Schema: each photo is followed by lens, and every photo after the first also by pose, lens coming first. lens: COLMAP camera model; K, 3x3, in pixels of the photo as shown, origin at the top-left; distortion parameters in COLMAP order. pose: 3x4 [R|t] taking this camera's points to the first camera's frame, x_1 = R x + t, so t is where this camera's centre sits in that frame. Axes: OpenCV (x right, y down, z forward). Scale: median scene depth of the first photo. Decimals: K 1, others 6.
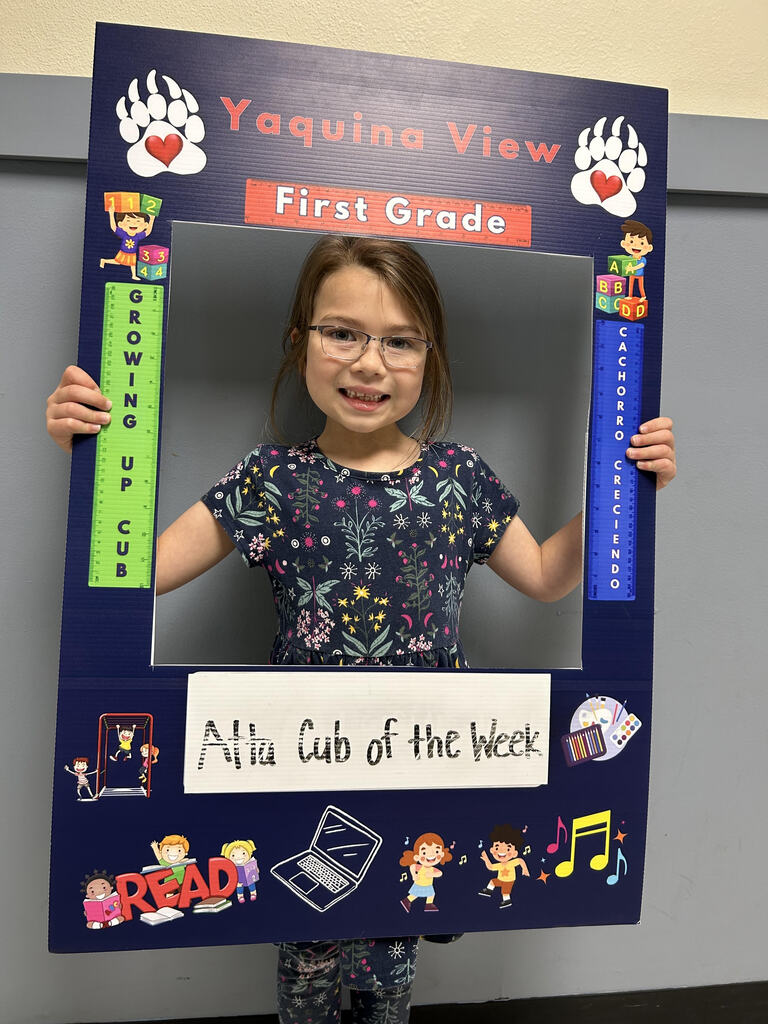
lens RADIAL K [[629.8, 0, 369.0], [0, 629.8, 508.7], [0, 0, 1]] dist [0.005005, 0.003613]
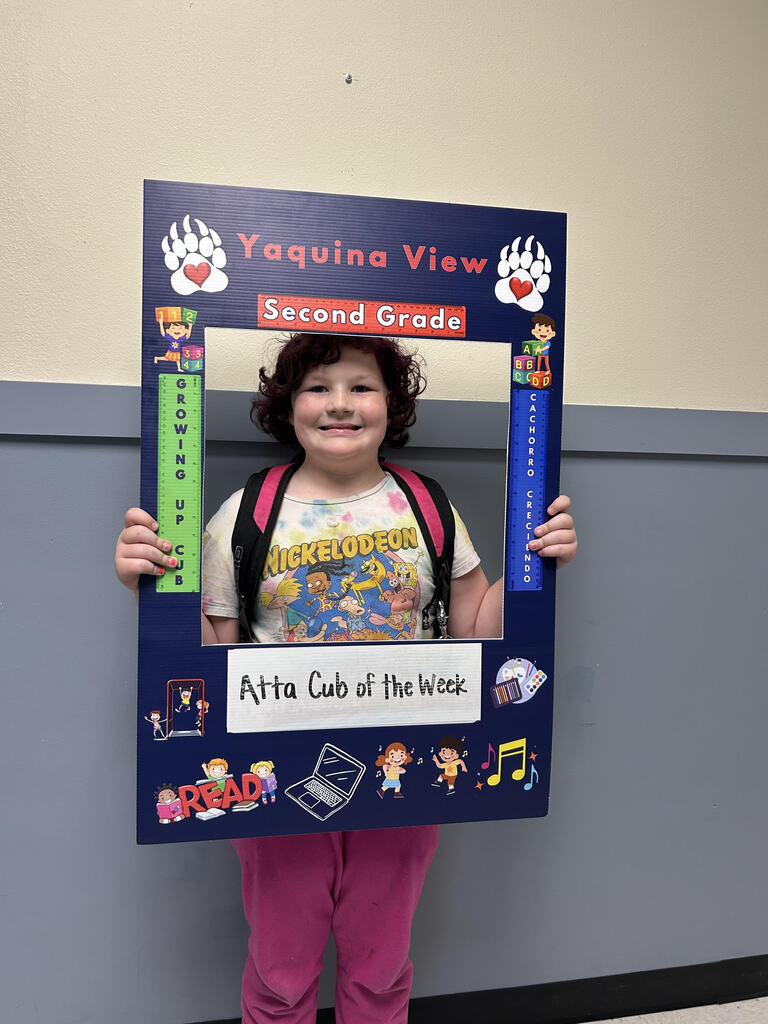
lens RADIAL K [[785.4, 0, 384.9], [0, 785.4, 529.2], [0, 0, 1]] dist [-0.006637, -0.005815]
pose [[0.998942, -0.020677, 0.041070, 0.003490], [0.017974, 0.997715, 0.065123, -0.110681], [-0.042322, -0.064316, 0.997032, -0.708158]]
